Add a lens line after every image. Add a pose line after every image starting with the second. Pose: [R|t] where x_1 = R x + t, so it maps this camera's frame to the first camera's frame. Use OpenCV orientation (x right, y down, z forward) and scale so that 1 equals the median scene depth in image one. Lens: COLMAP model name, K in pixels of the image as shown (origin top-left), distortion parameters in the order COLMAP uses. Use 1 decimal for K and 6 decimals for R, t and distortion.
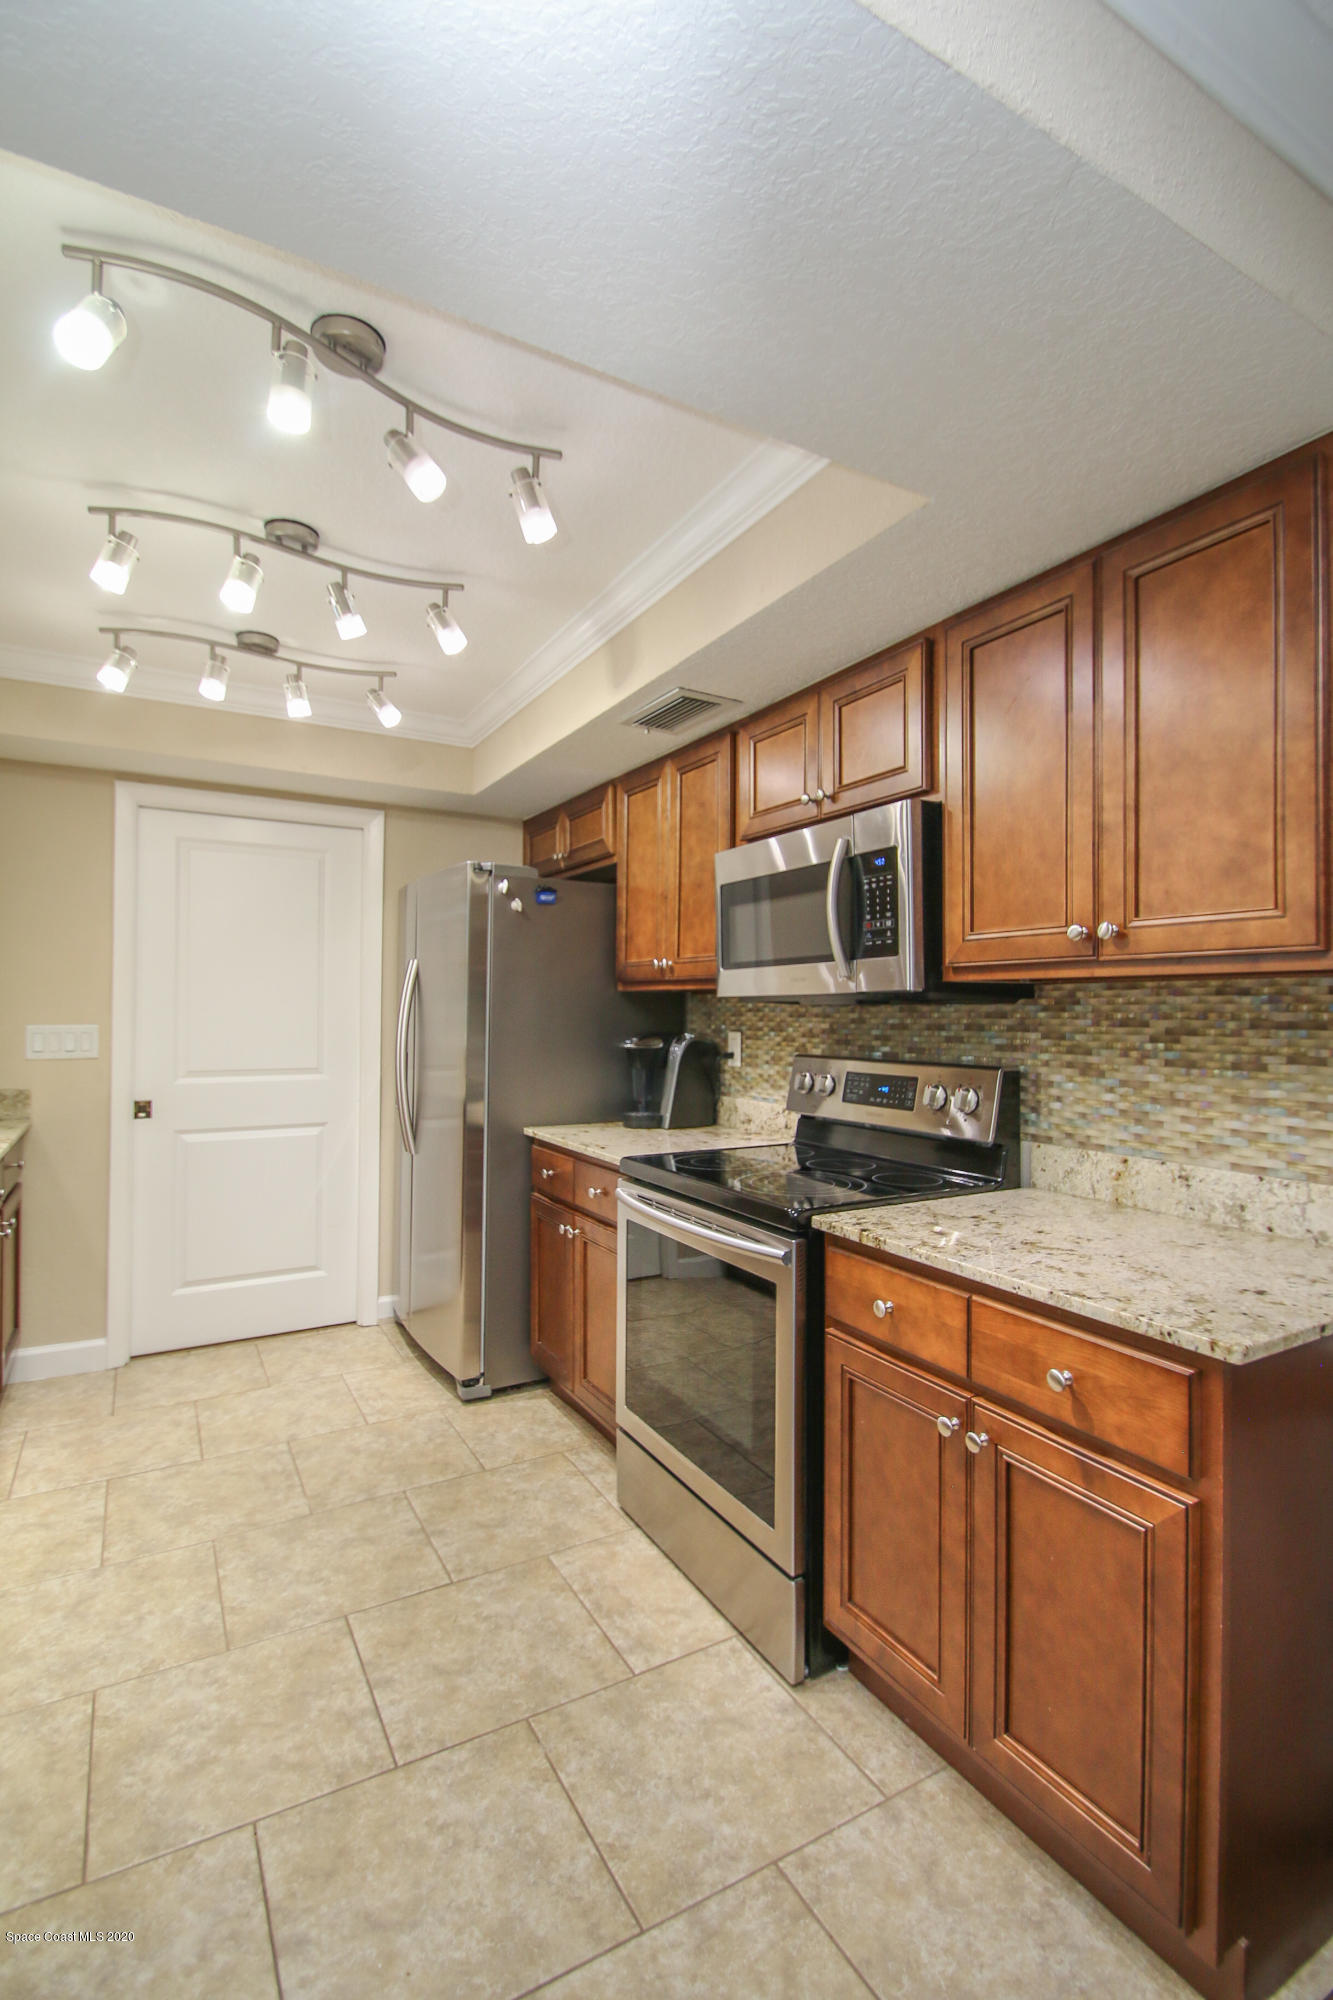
lens RADIAL K [[924.9, 0, 666.5], [0, 924.9, 1000.0], [0, 0, 1]] dist [0.015431, -0.020978]
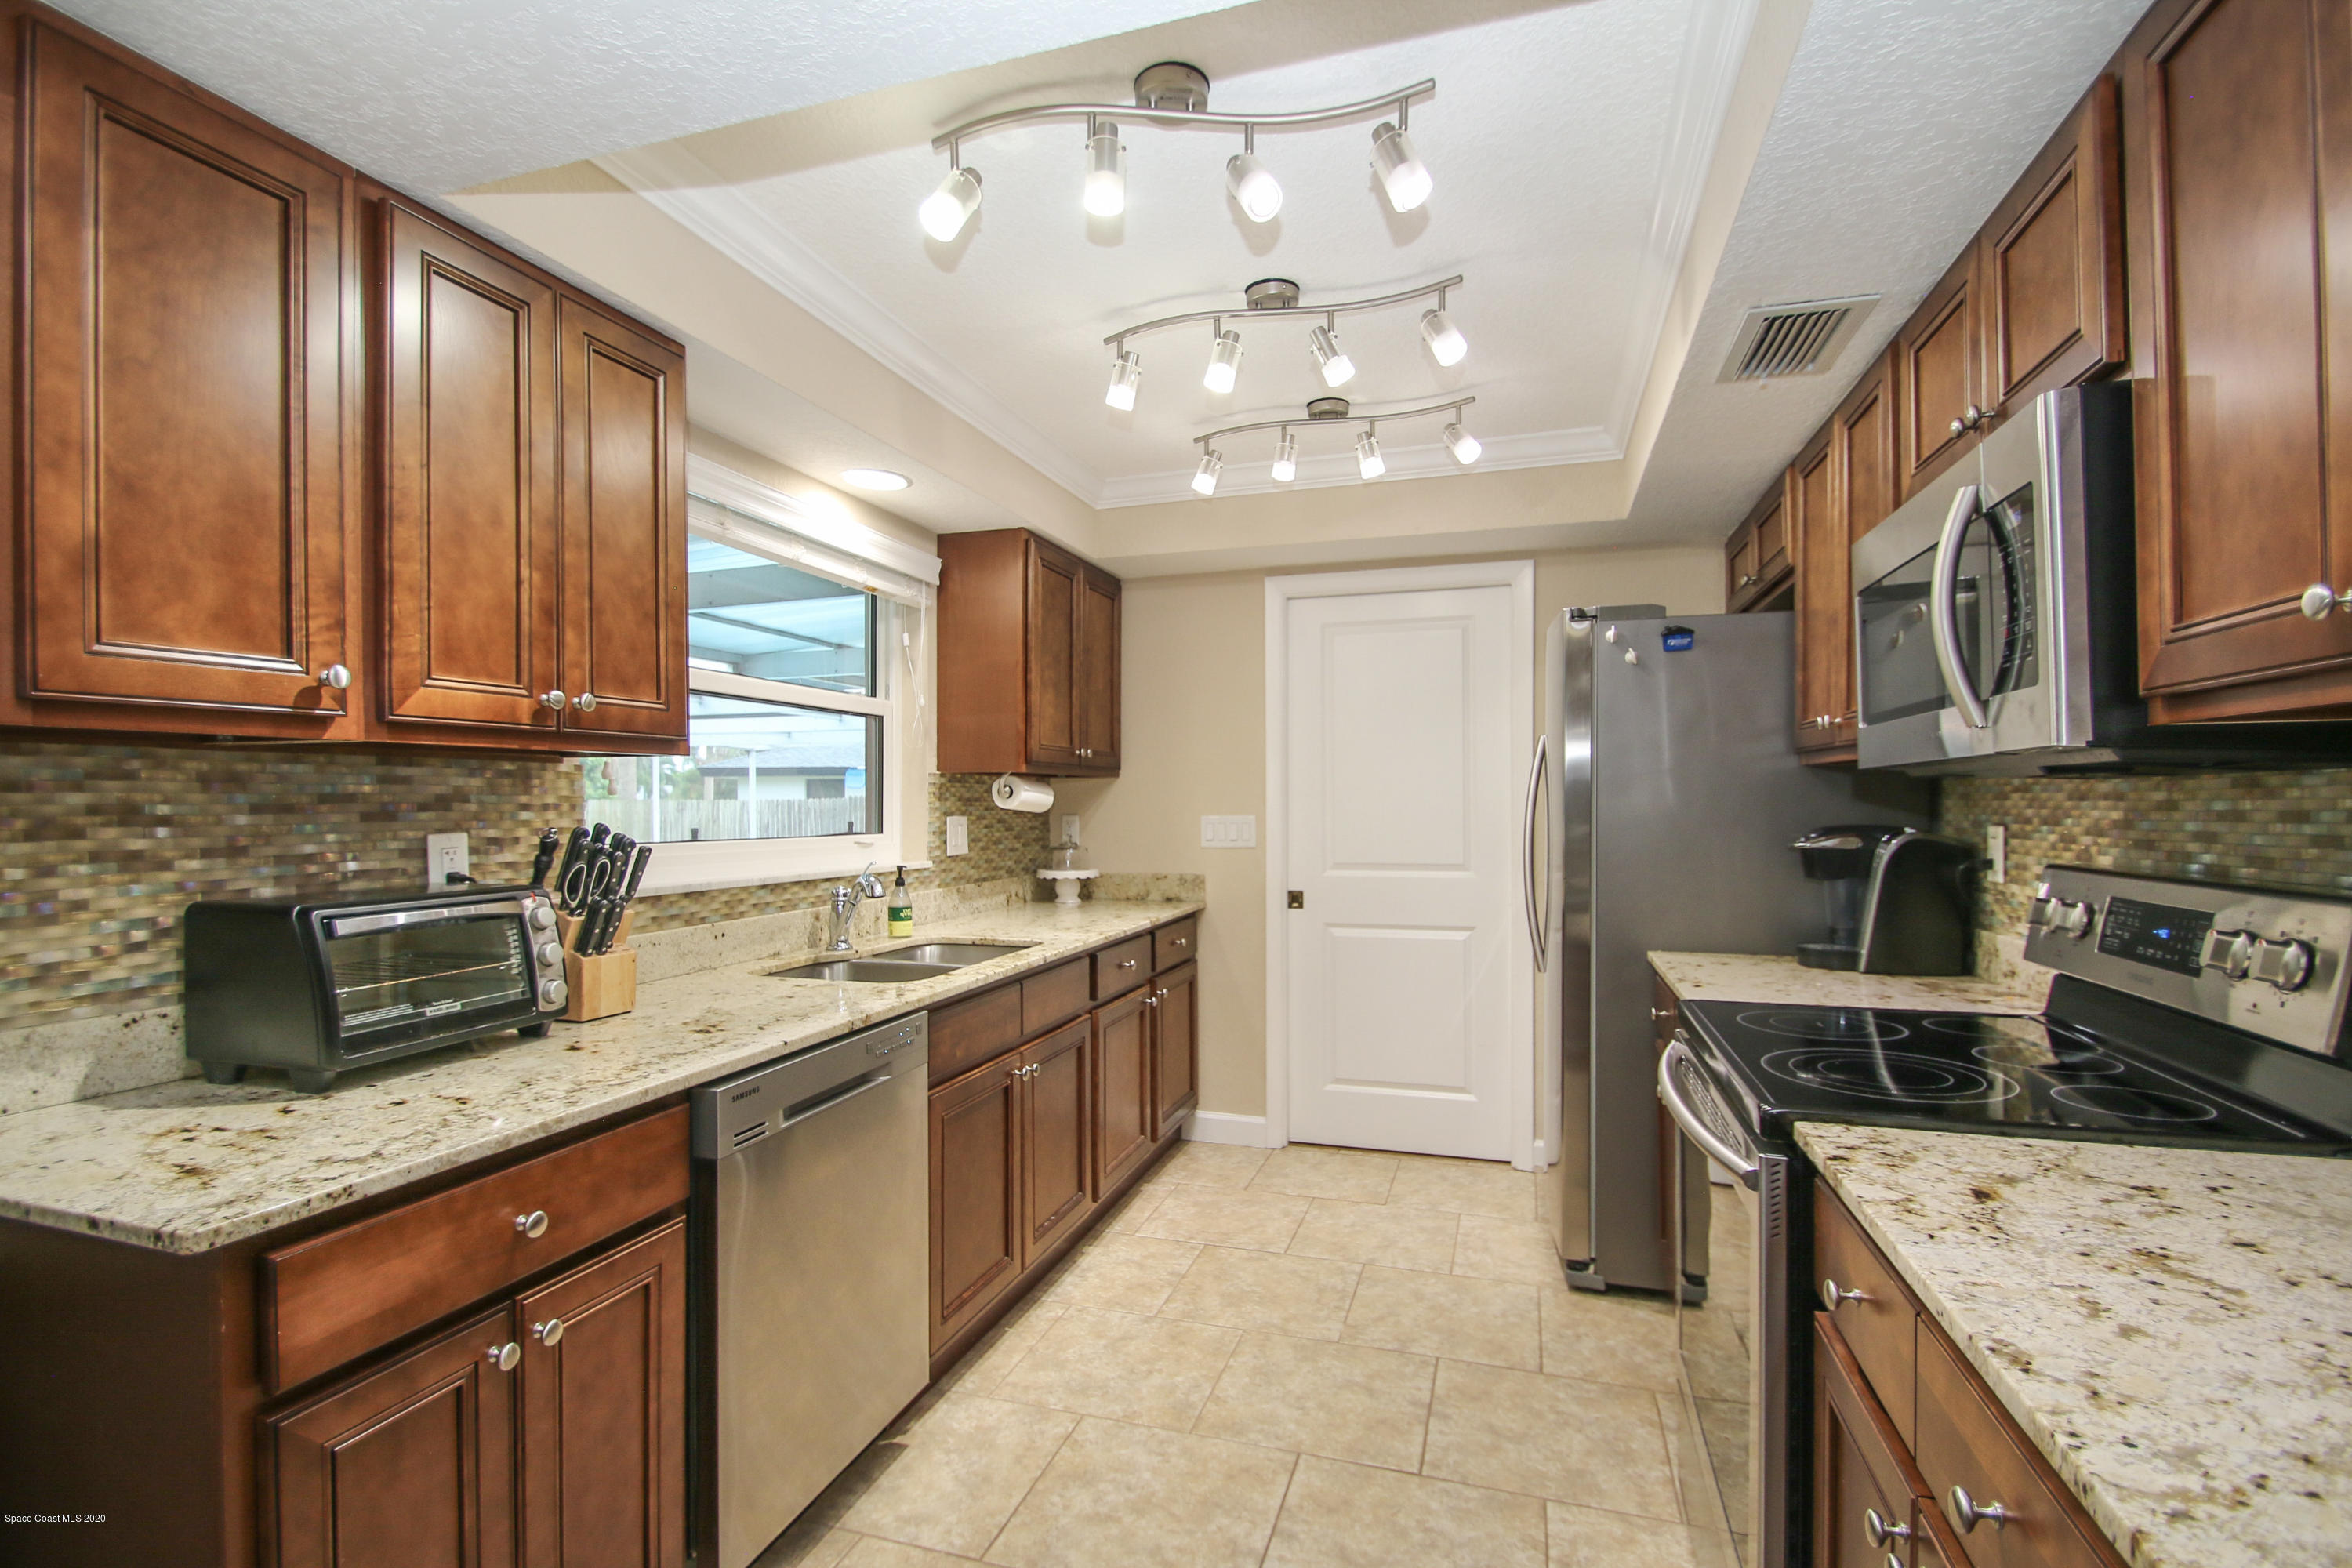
lens RADIAL K [[1083.8, 0, 1182.1], [0, 1083.8, 803.3], [0, 0, 1]] dist [0.015865, -0.015695]
pose [[0.672812, -0.008509, -0.739765, 0.321807], [0.017735, 0.999832, 0.004629, 0.008937], [0.739601, -0.016234, 0.672850, 0.165159]]
